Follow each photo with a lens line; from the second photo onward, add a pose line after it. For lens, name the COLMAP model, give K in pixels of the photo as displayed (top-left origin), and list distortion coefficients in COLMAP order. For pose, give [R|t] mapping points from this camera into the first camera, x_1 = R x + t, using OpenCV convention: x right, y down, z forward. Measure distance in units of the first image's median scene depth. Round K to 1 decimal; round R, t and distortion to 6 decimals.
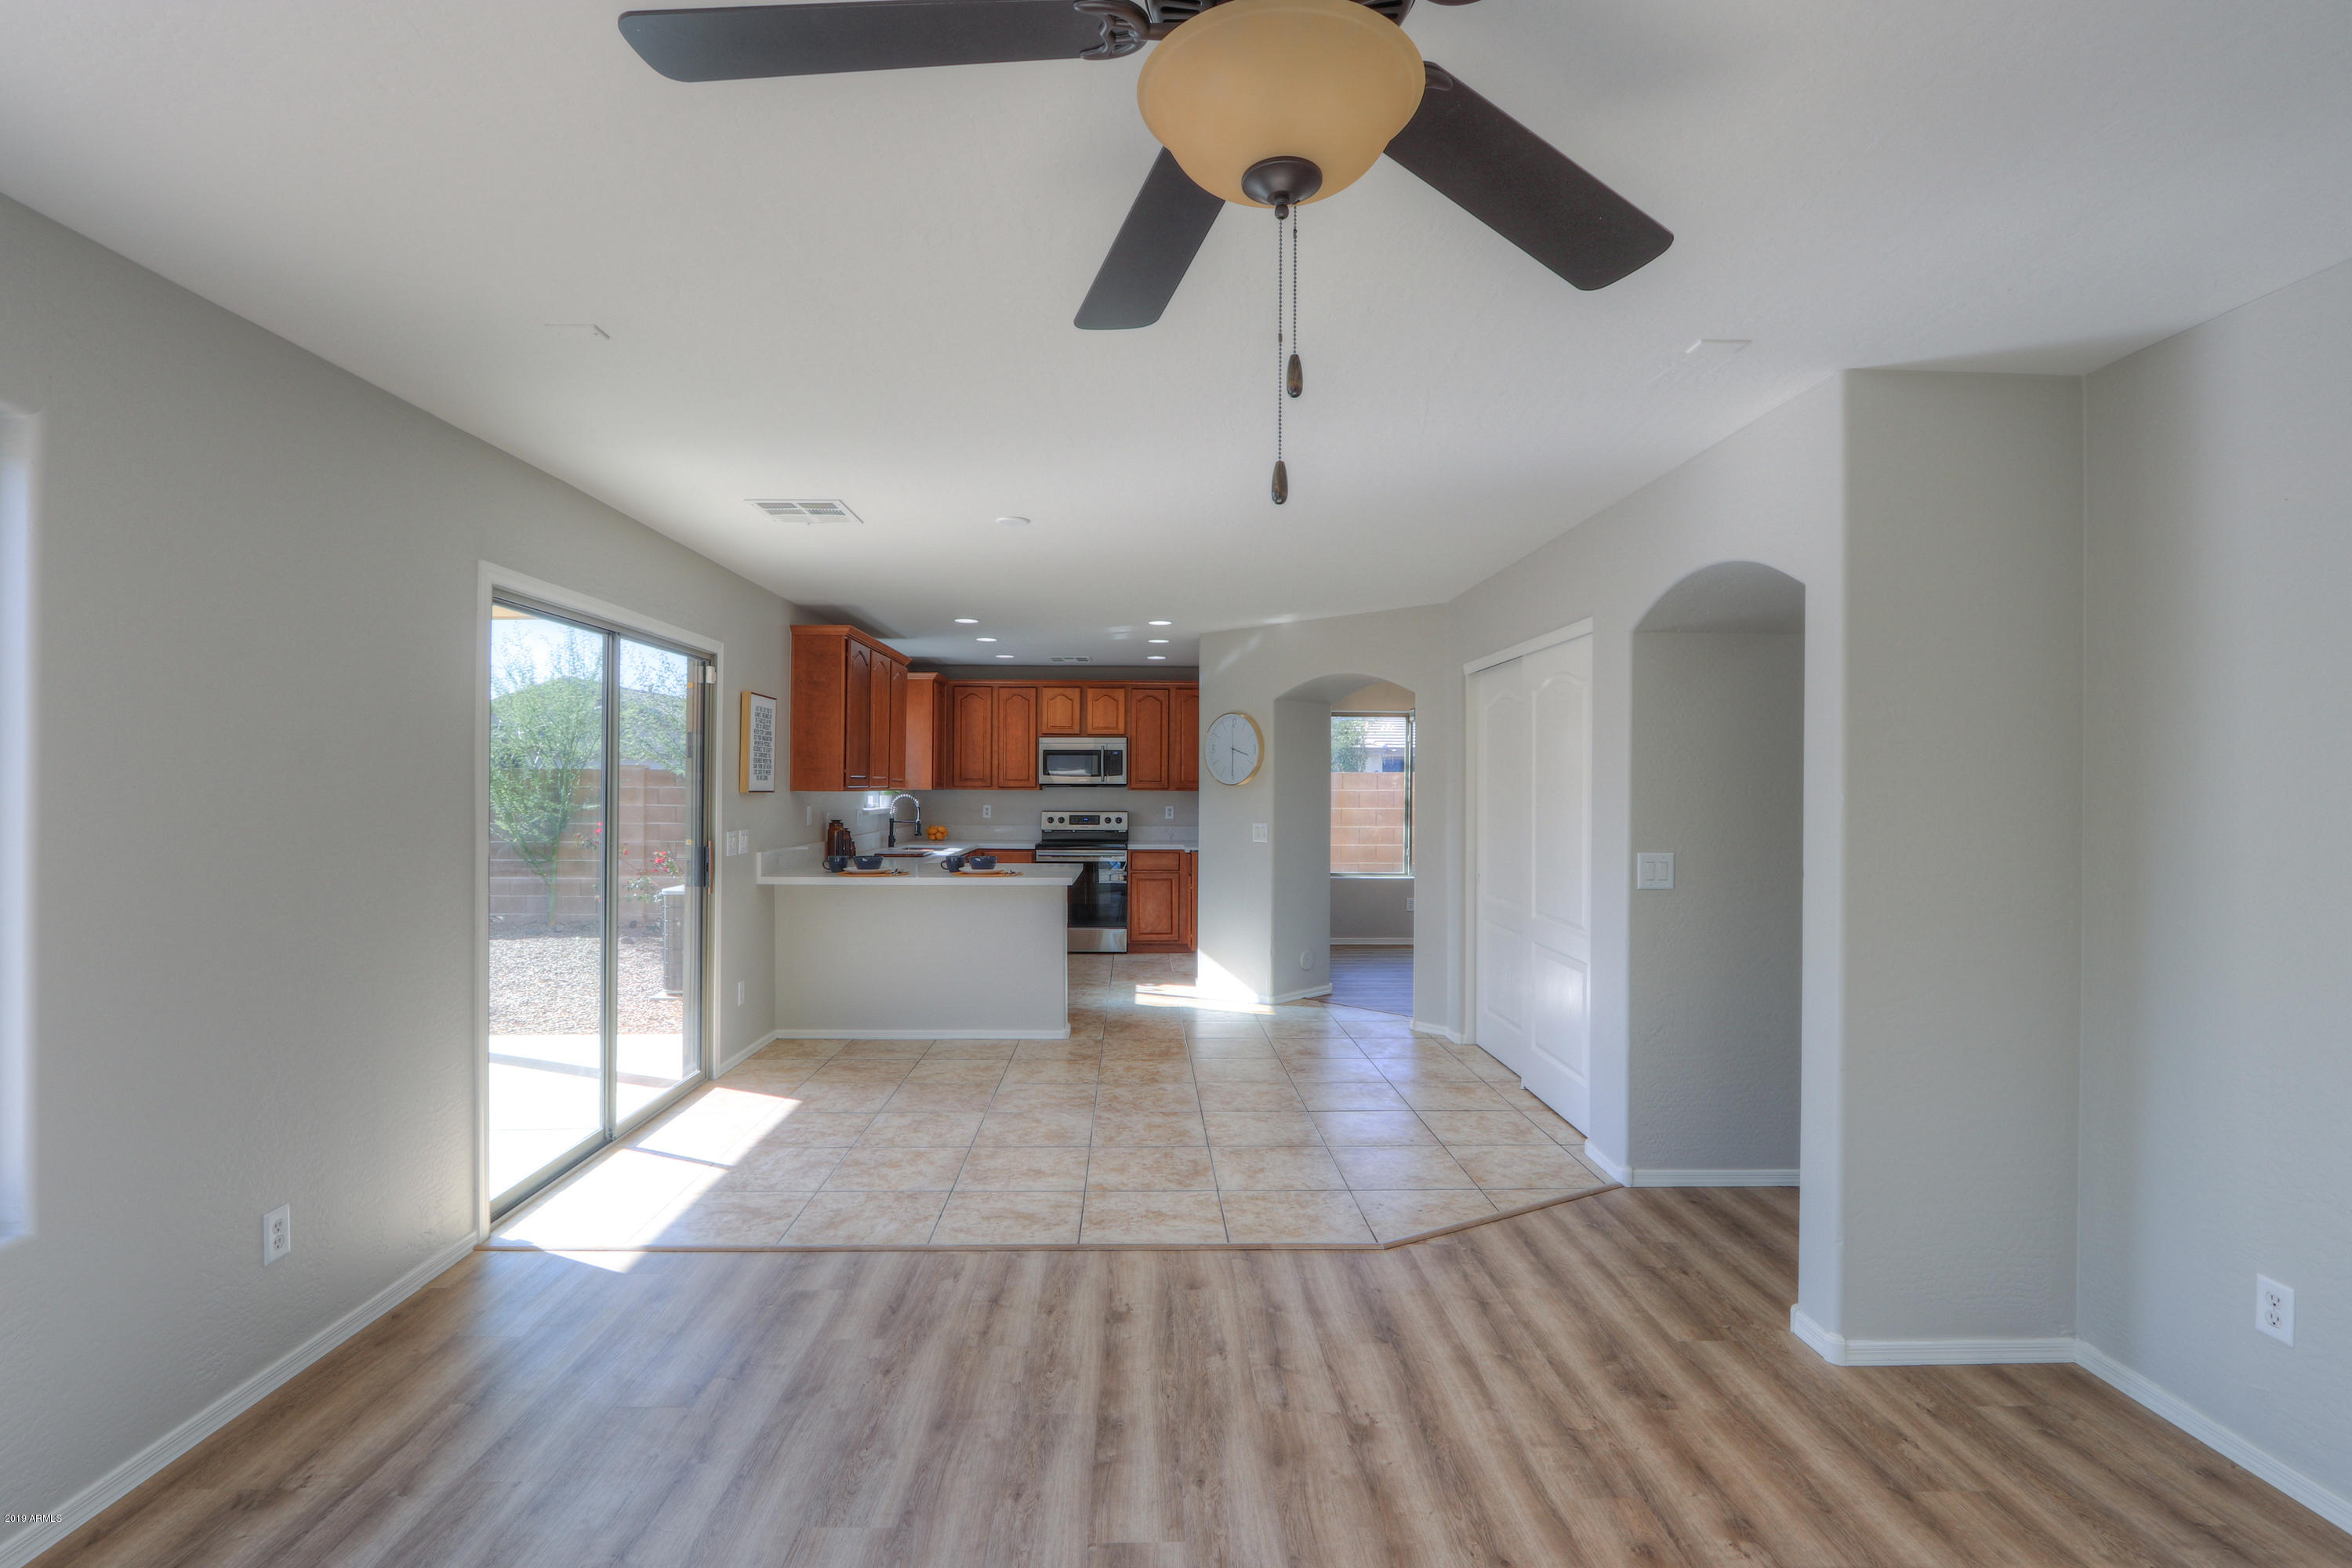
lens RADIAL K [[1109.8, 0, 1167.7], [0, 1109.8, 779.5], [0, 0, 1]] dist [-0.018619, 0.004640]
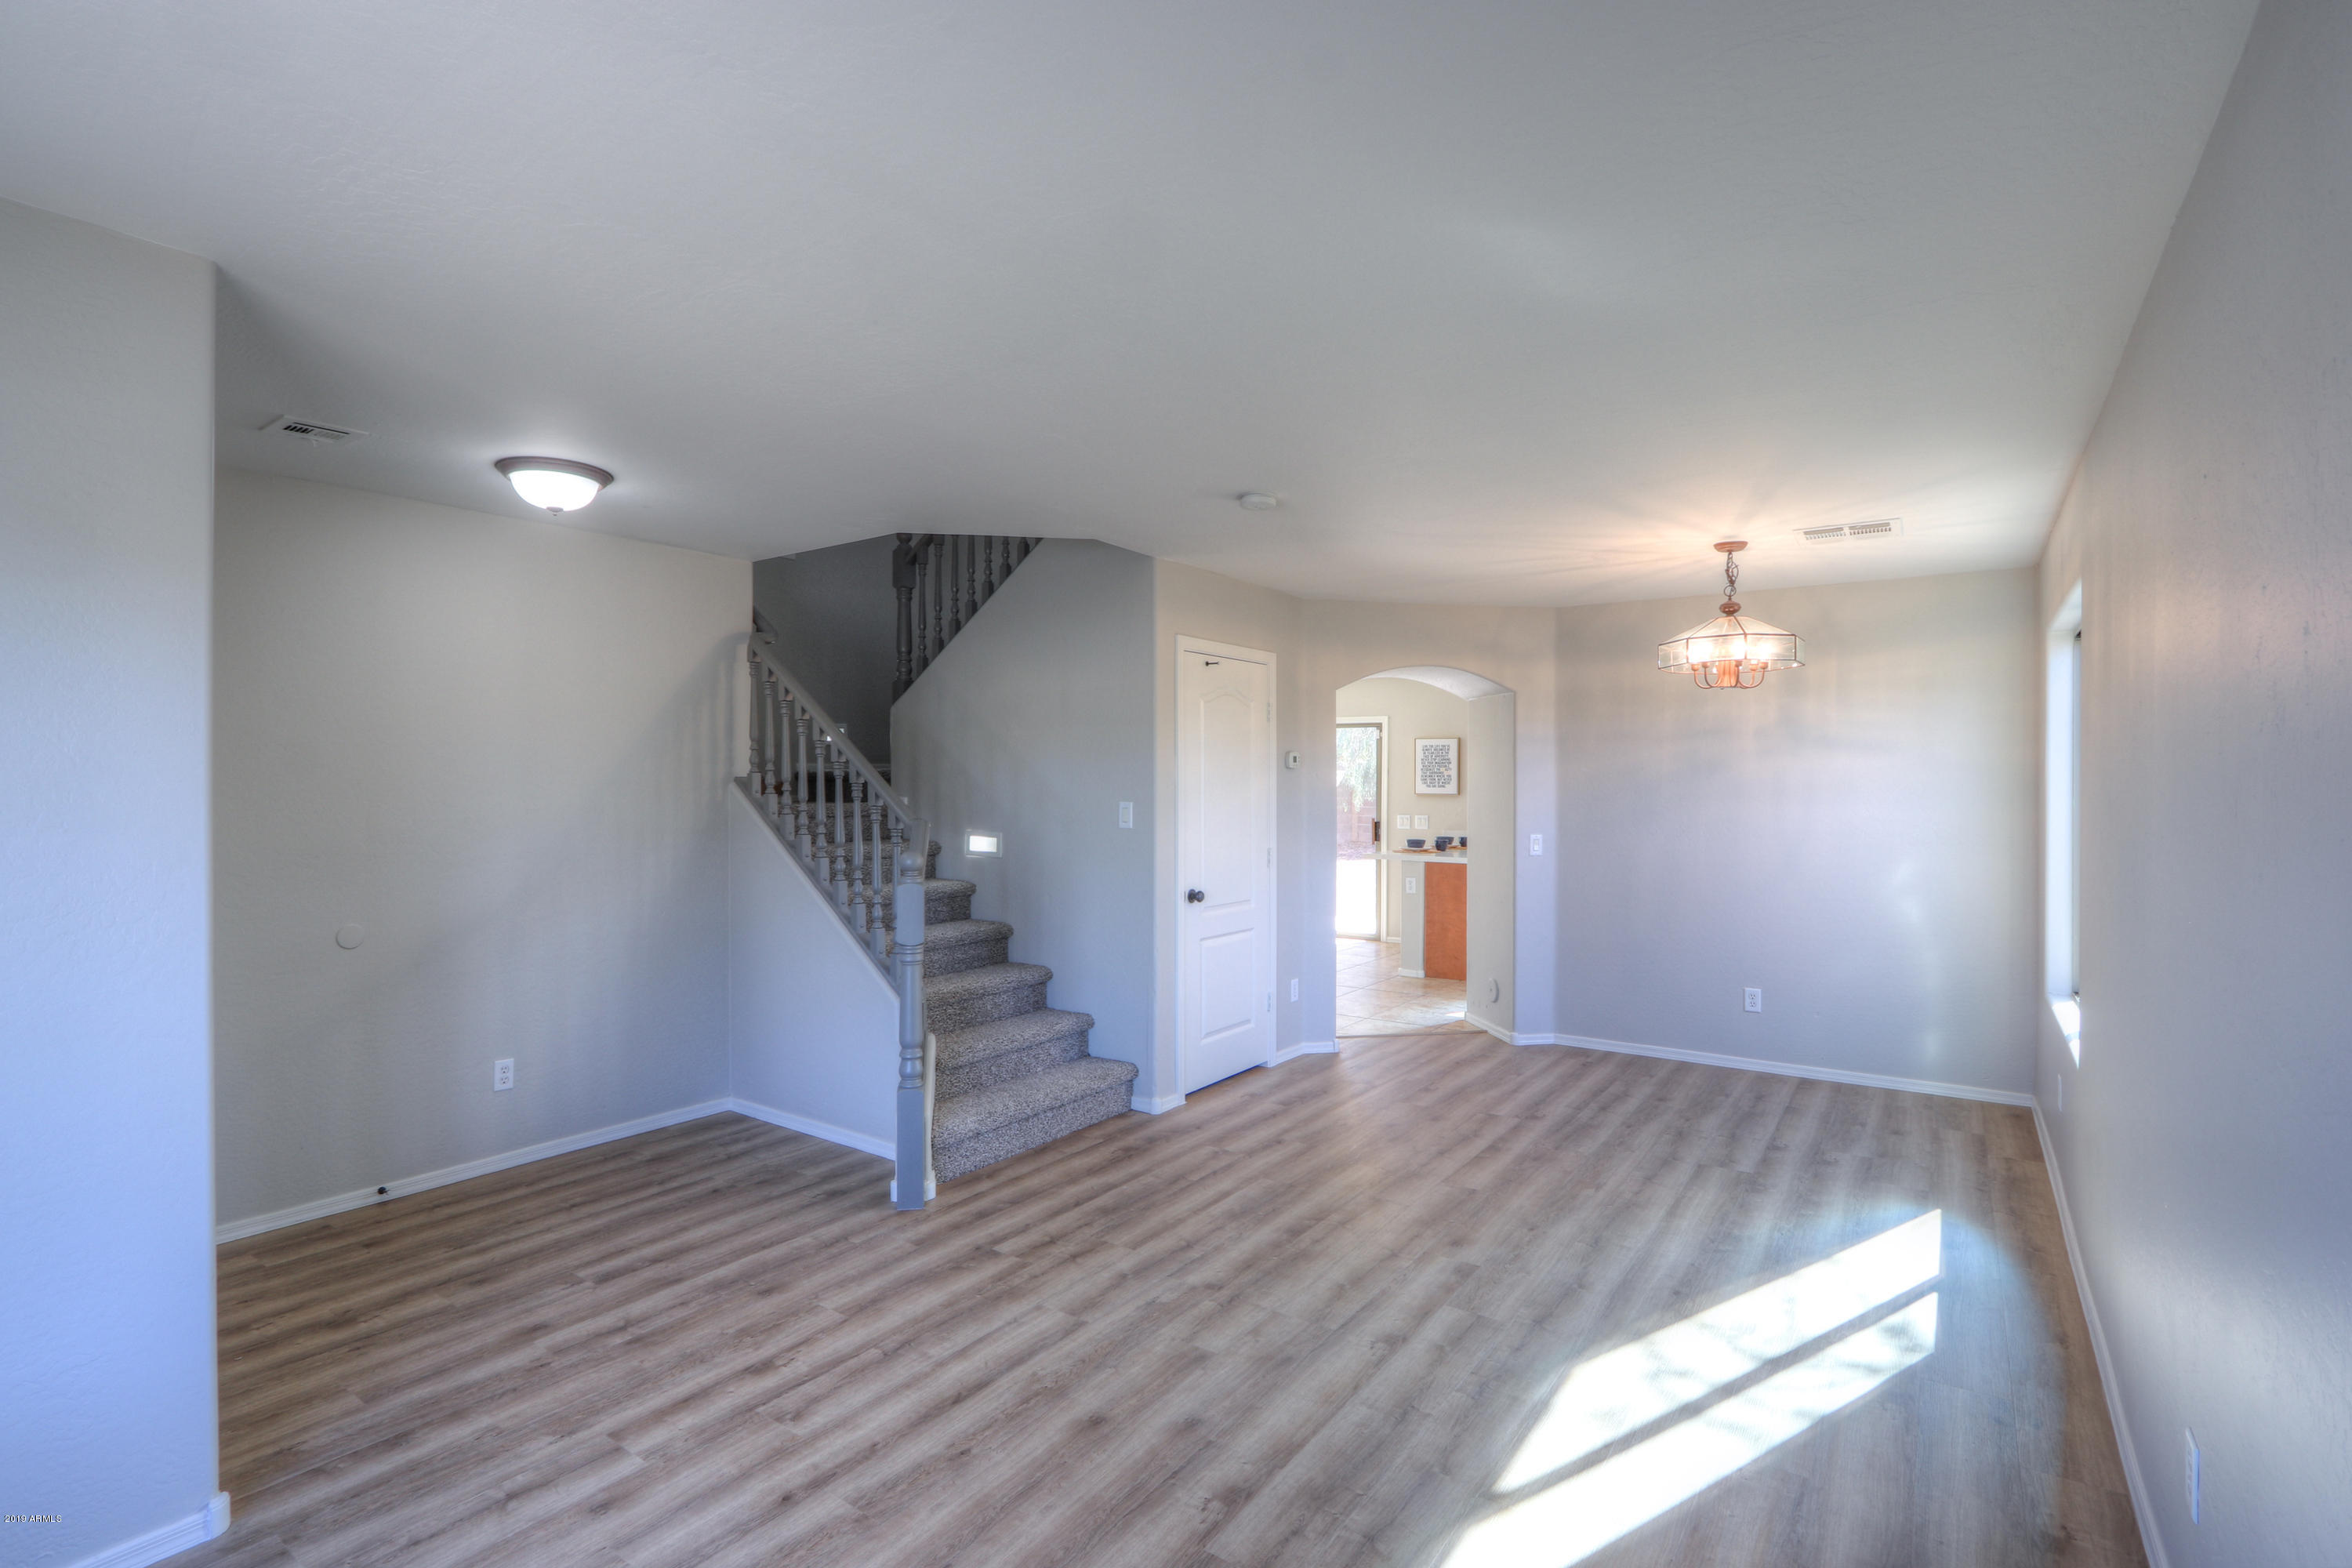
lens RADIAL K [[1109.8, 0, 1152.3], [0, 1109.8, 789.6], [0, 0, 1]] dist [-0.018619, 0.004640]
pose [[-0.599908, -0.000578, -0.800069, 1.630000], [0.002375, 0.999994, -0.002503, 0.009463], [0.800066, -0.003402, -0.599903, 2.173065]]
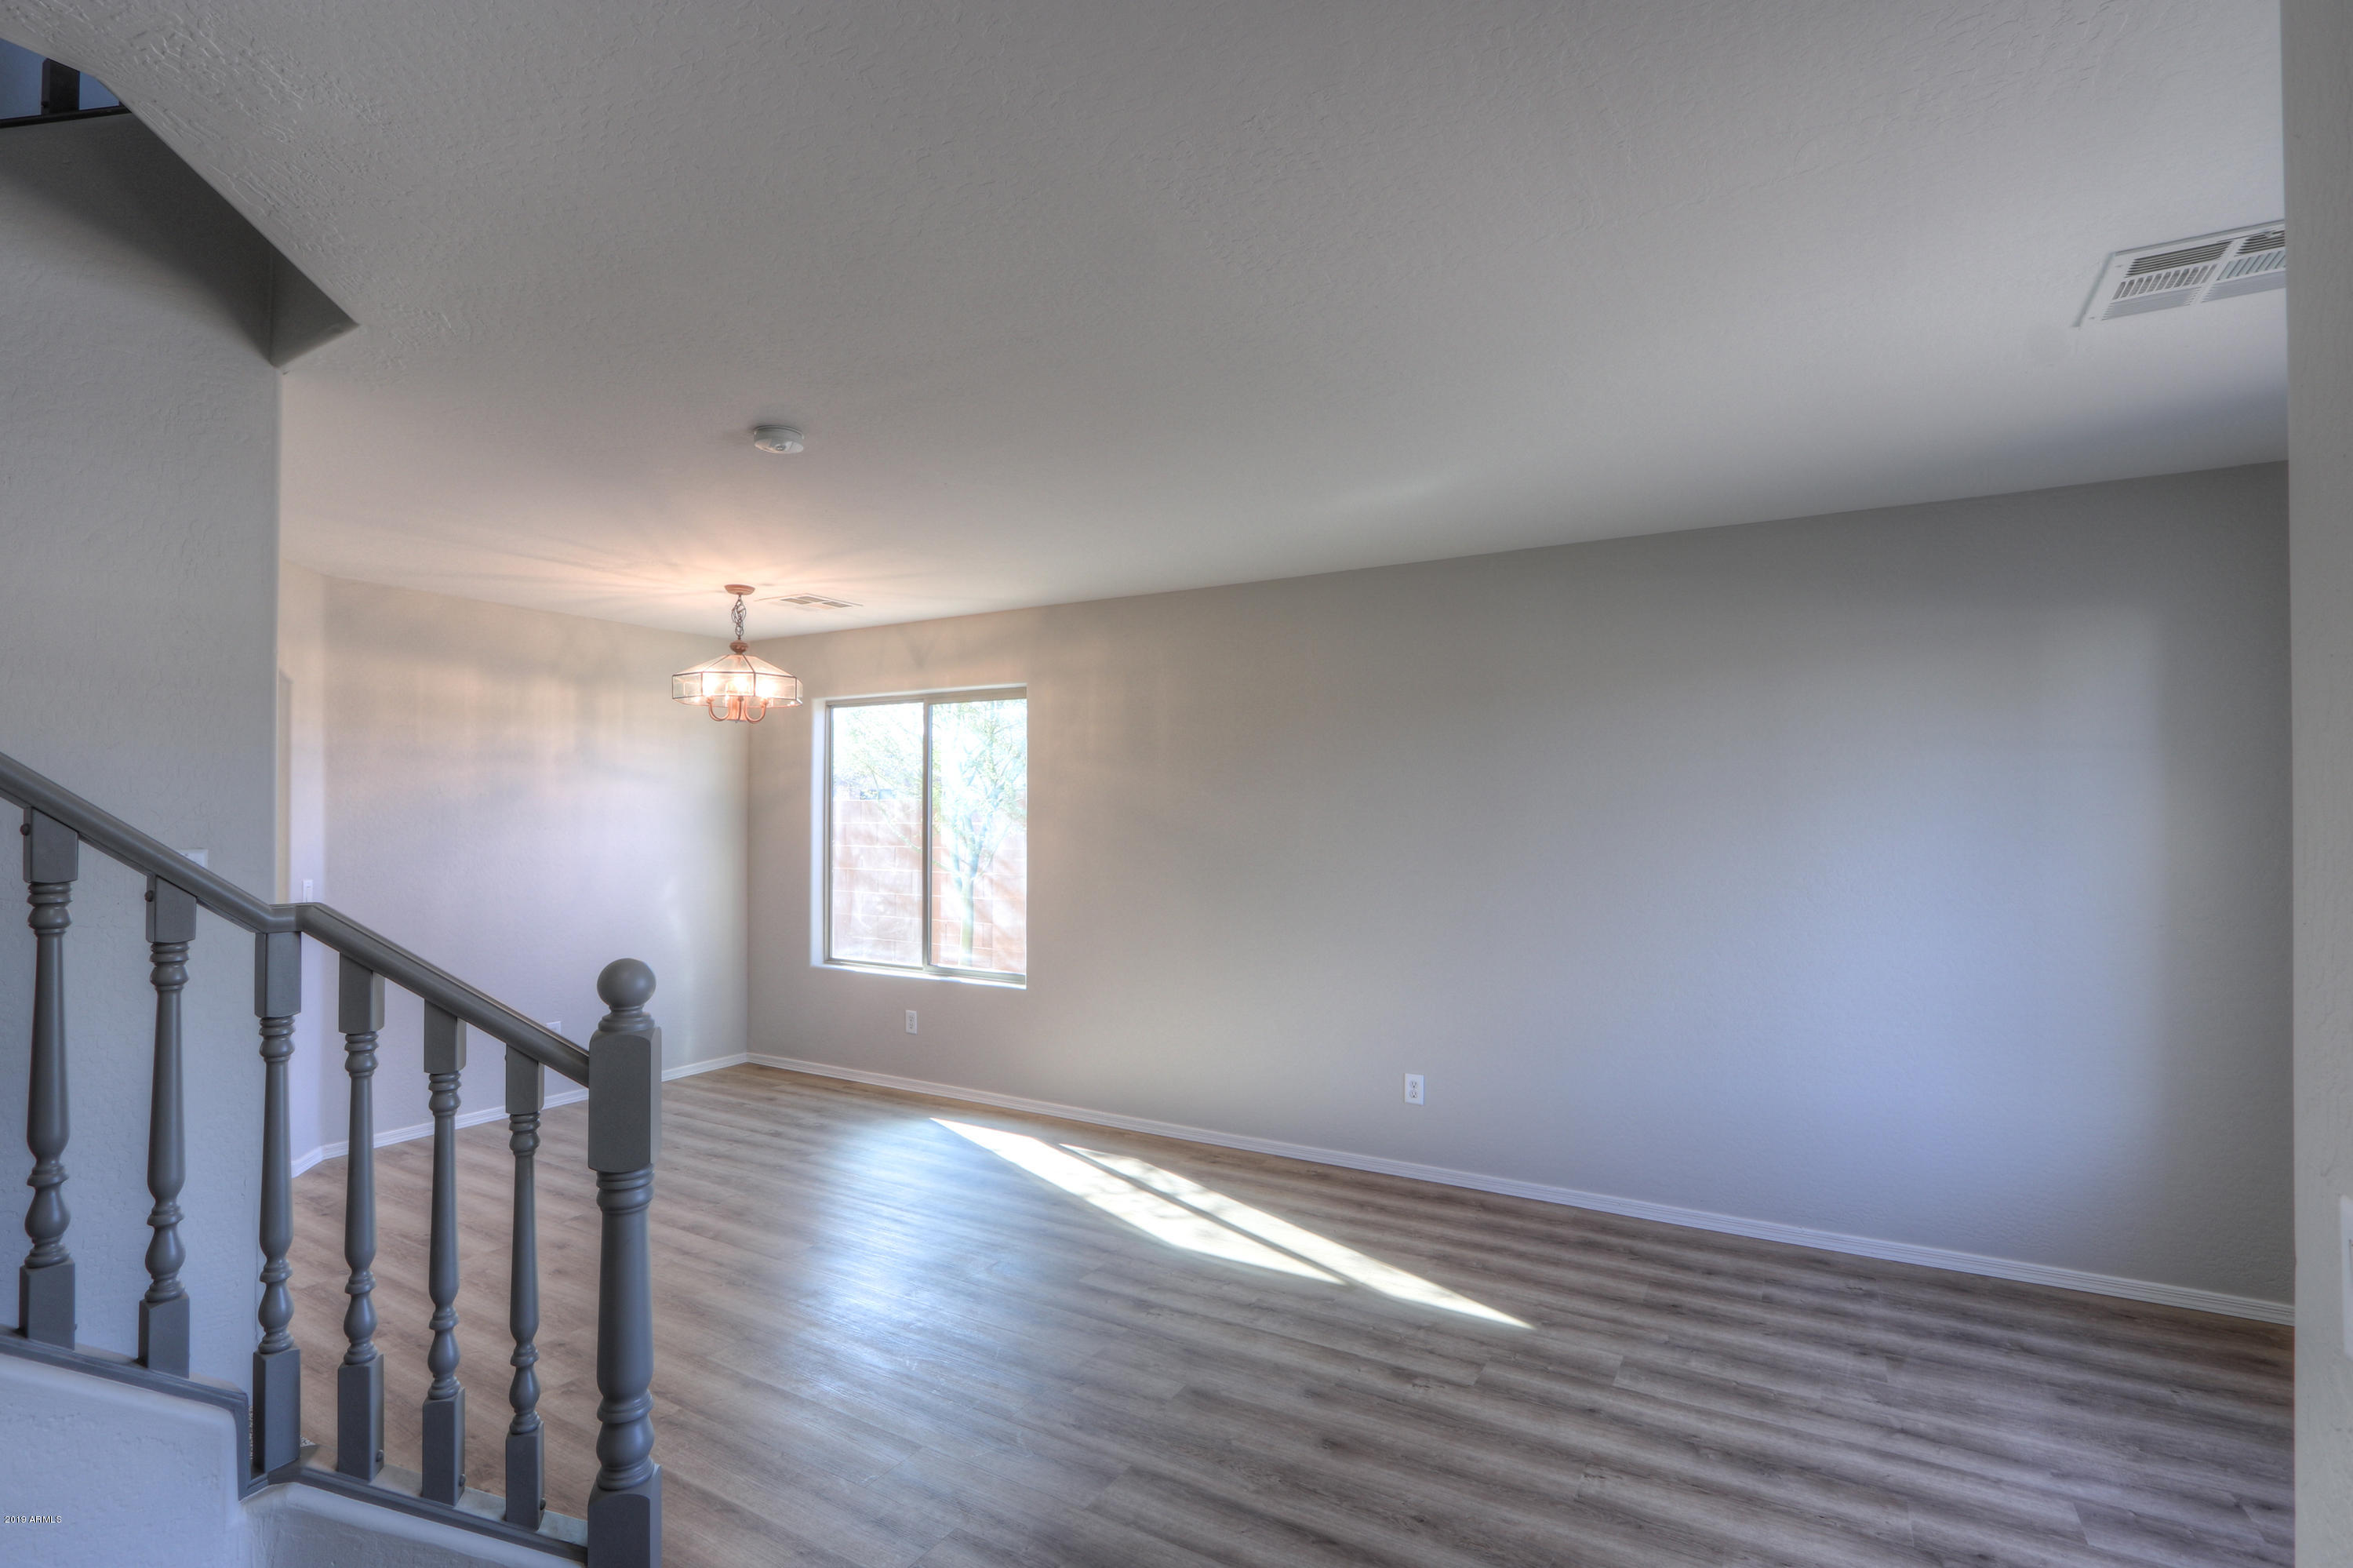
lens RADIAL K [[1110.3, 0, 1160.6], [0, 1110.3, 785.5], [0, 0, 1]] dist [-0.018619, 0.004640]
pose [[0.848130, -0.015893, -0.529549, 1.428265], [0.009579, 0.999847, -0.014666, -0.001477], [0.529701, 0.007366, 0.848152, 1.280064]]
